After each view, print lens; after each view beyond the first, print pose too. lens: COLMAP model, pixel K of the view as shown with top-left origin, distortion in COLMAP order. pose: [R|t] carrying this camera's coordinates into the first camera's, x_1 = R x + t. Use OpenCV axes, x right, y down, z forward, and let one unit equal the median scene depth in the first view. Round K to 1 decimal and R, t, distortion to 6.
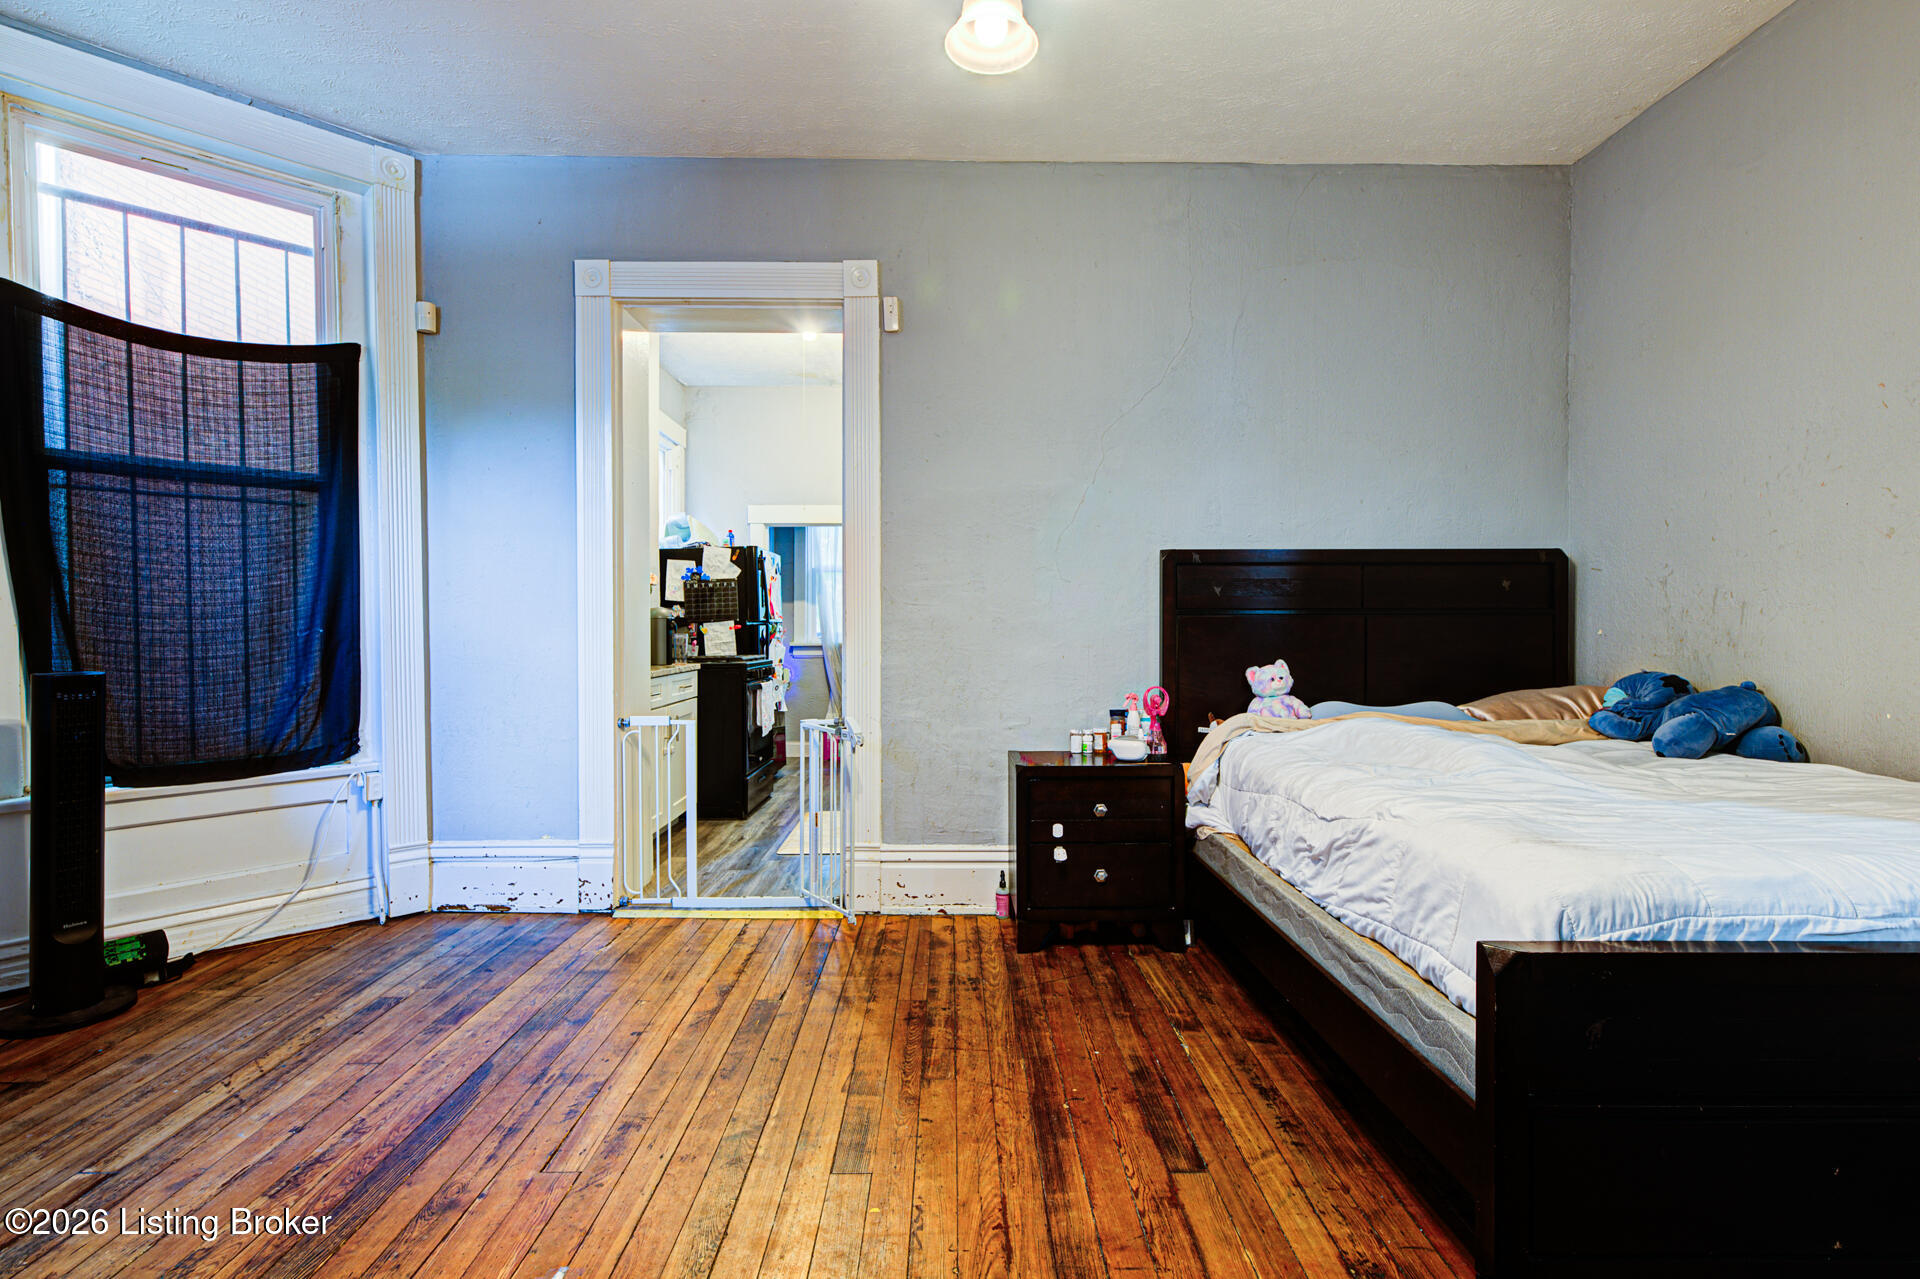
lens RADIAL K [[893.4, 0, 962.0], [0, 893.4, 640.1], [0, 0, 1]] dist [-0.000891, 0.002573]
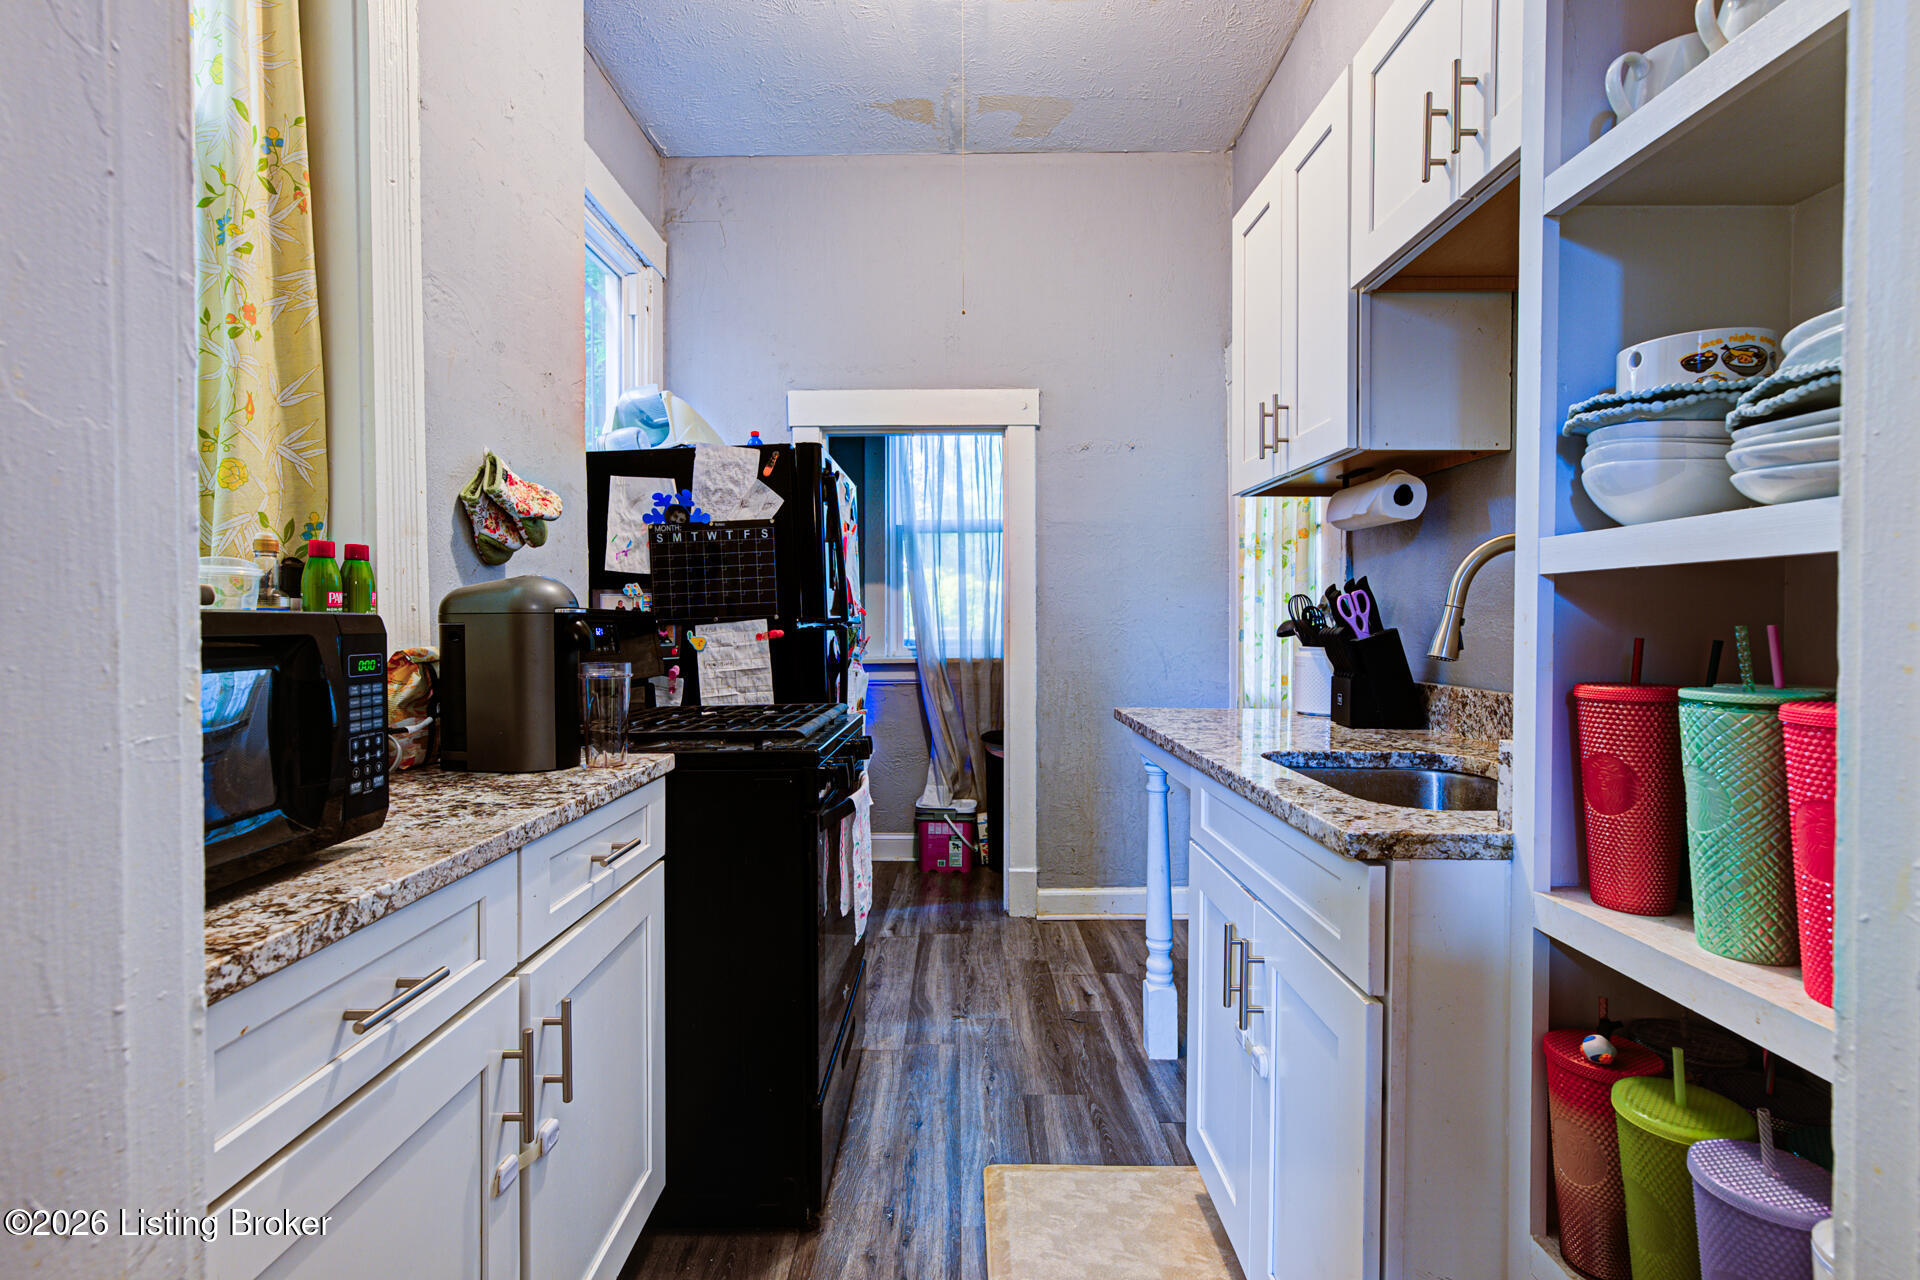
lens RADIAL K [[893.4, 0, 952.9], [0, 893.4, 640.5], [0, 0, 1]] dist [-0.000891, 0.002573]
pose [[0.999619, -0.005481, -0.027044, -0.269409], [0.005539, 0.999983, 0.002071, -0.020819], [0.027032, -0.002220, 0.999632, 1.000523]]
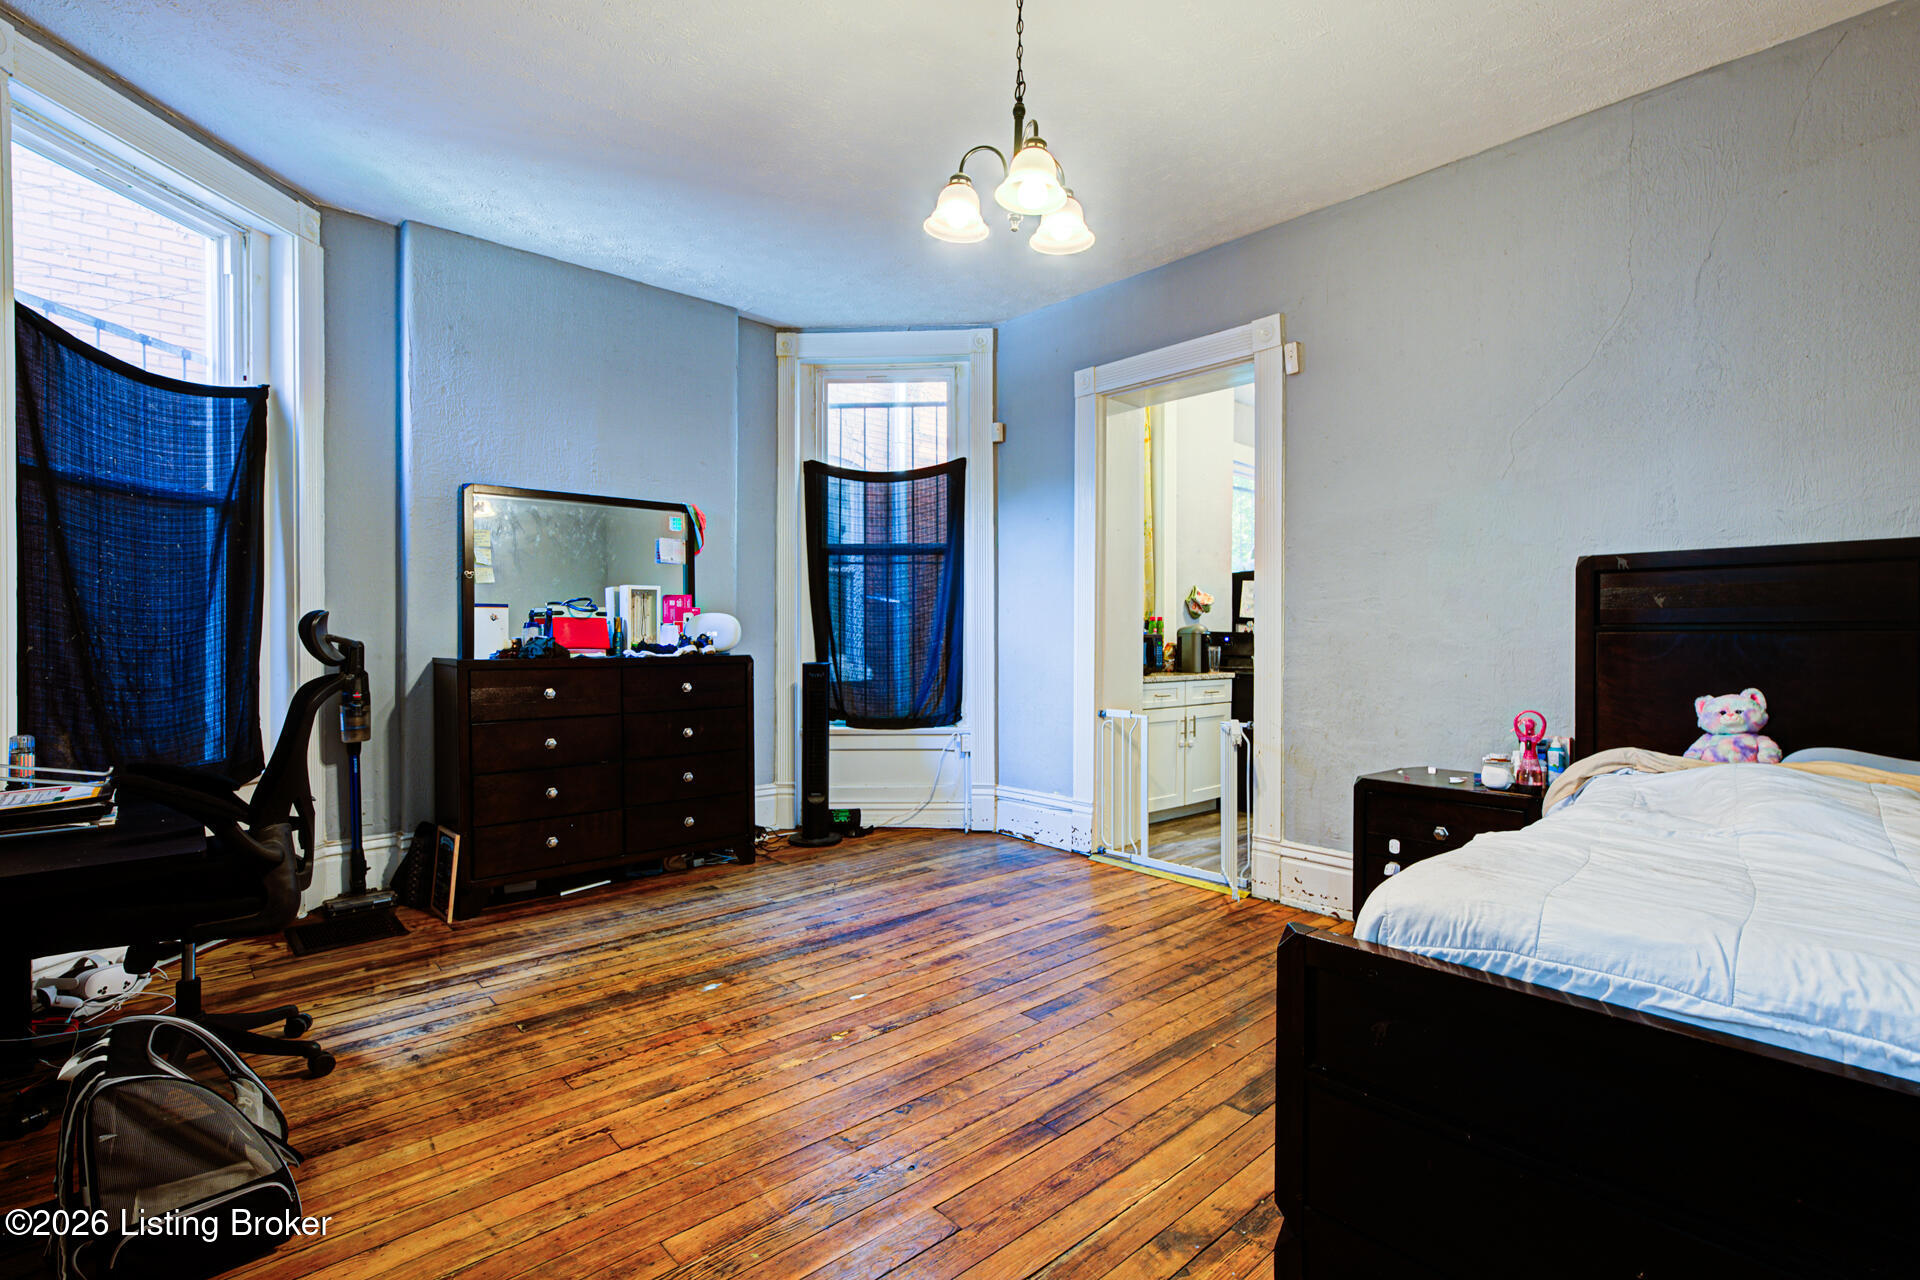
lens RADIAL K [[893.4, 0, 952.8], [0, 893.4, 642.4], [0, 0, 1]] dist [-0.000891, 0.002573]
pose [[0.659503, 0.008012, -0.751659, 0.480712], [-0.016900, 0.999848, -0.004171, -0.003319], [0.751512, 0.015454, 0.659539, -0.035481]]
